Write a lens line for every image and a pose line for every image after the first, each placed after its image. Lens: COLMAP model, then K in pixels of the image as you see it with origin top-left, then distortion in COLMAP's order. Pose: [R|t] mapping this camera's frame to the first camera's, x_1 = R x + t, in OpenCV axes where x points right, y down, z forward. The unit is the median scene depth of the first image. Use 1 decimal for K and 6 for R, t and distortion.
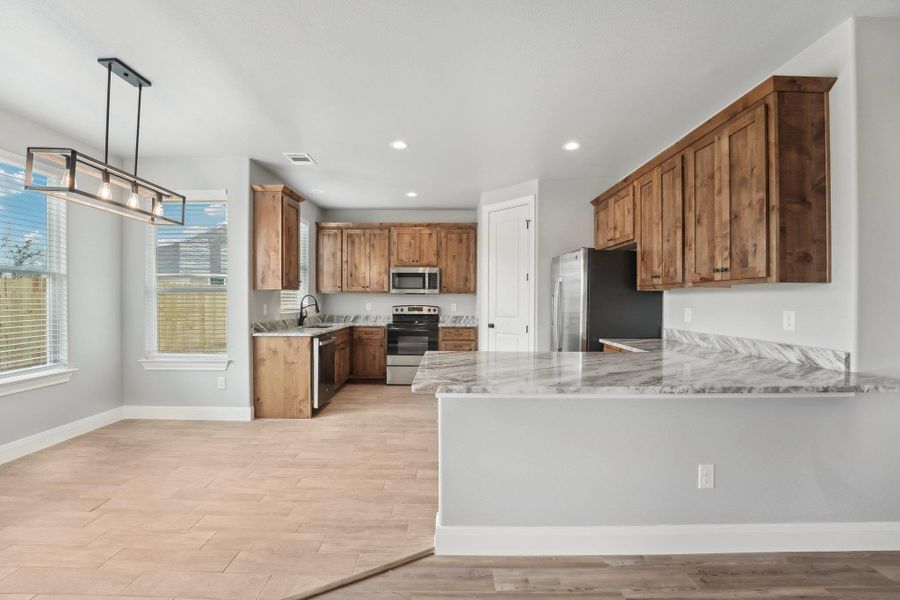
lens RADIAL K [[375.1, 0, 451.9], [0, 375.1, 300.6], [0, 0, 1]] dist [-0.022401, 0.002293]
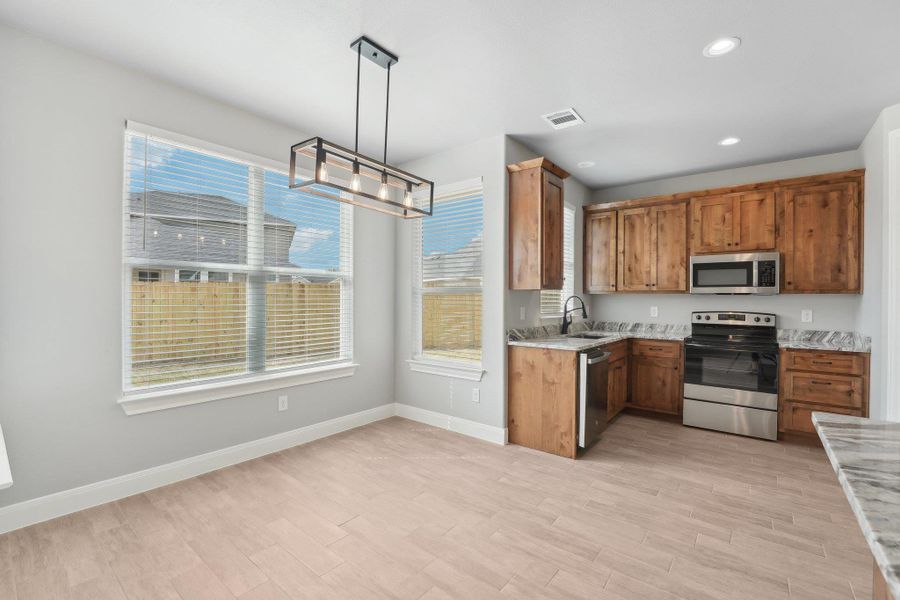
lens RADIAL K [[397.1, 0, 440.3], [0, 397.1, 297.4], [0, 0, 1]] dist [-0.026595, 0.000968]
pose [[0.770235, 0.001506, -0.637759, -0.069403], [-0.009614, 0.999911, -0.009250, -0.001402], [0.637688, 0.013256, 0.770181, 0.180222]]
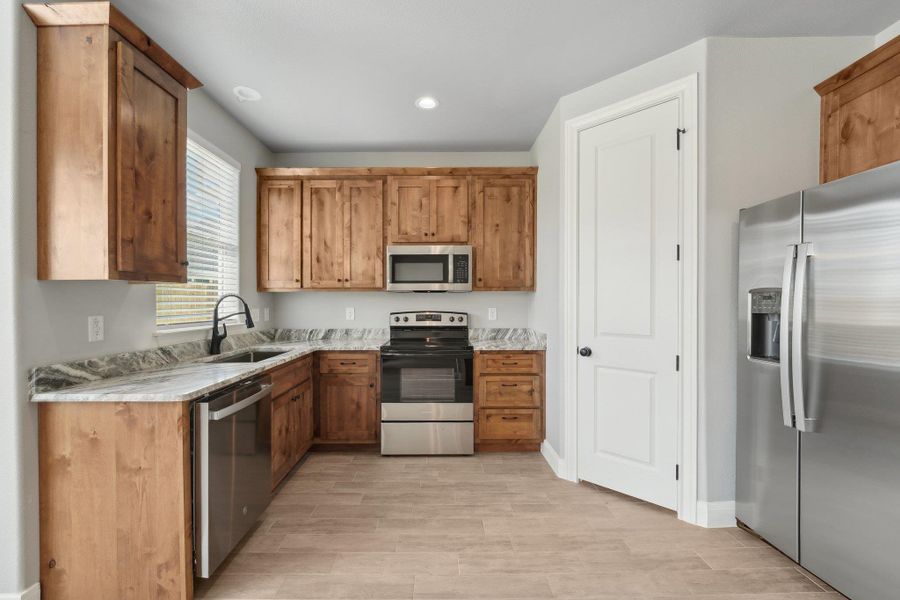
lens RADIAL K [[375.1, 0, 443.3], [0, 375.1, 304.0], [0, 0, 1]] dist [-0.022401, 0.002293]
pose [[0.999957, -0.007610, -0.005316, -0.093421], [0.007637, 0.999959, 0.004900, -0.002250], [0.005279, -0.004940, 0.999974, 0.533637]]
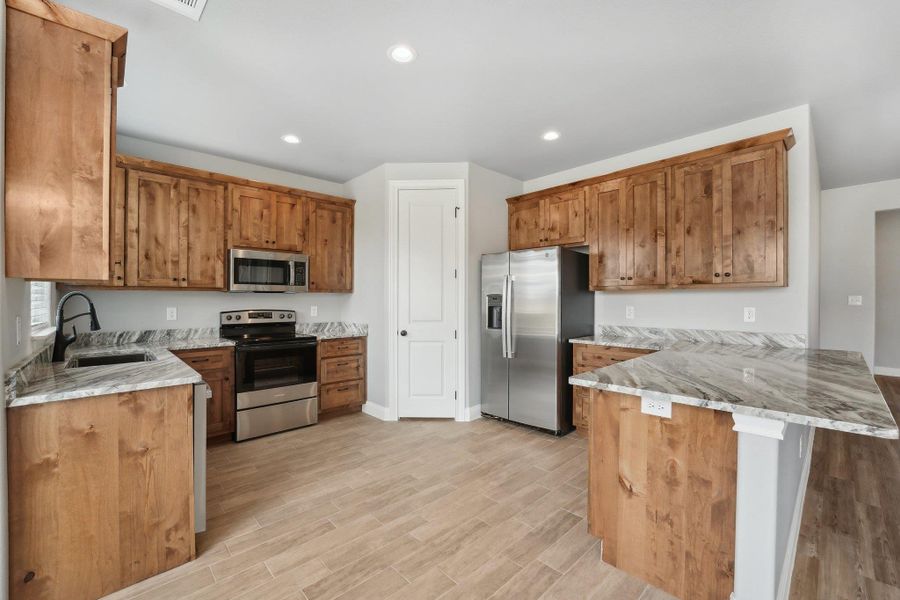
lens RADIAL K [[375.1, 0, 456.4], [0, 375.1, 300.3], [0, 0, 1]] dist [-0.022401, 0.002293]
pose [[0.721263, -0.006225, 0.692633, -0.395003], [0.007155, 0.999973, 0.001537, -0.003609], [-0.692624, 0.003848, 0.721288, 0.381869]]
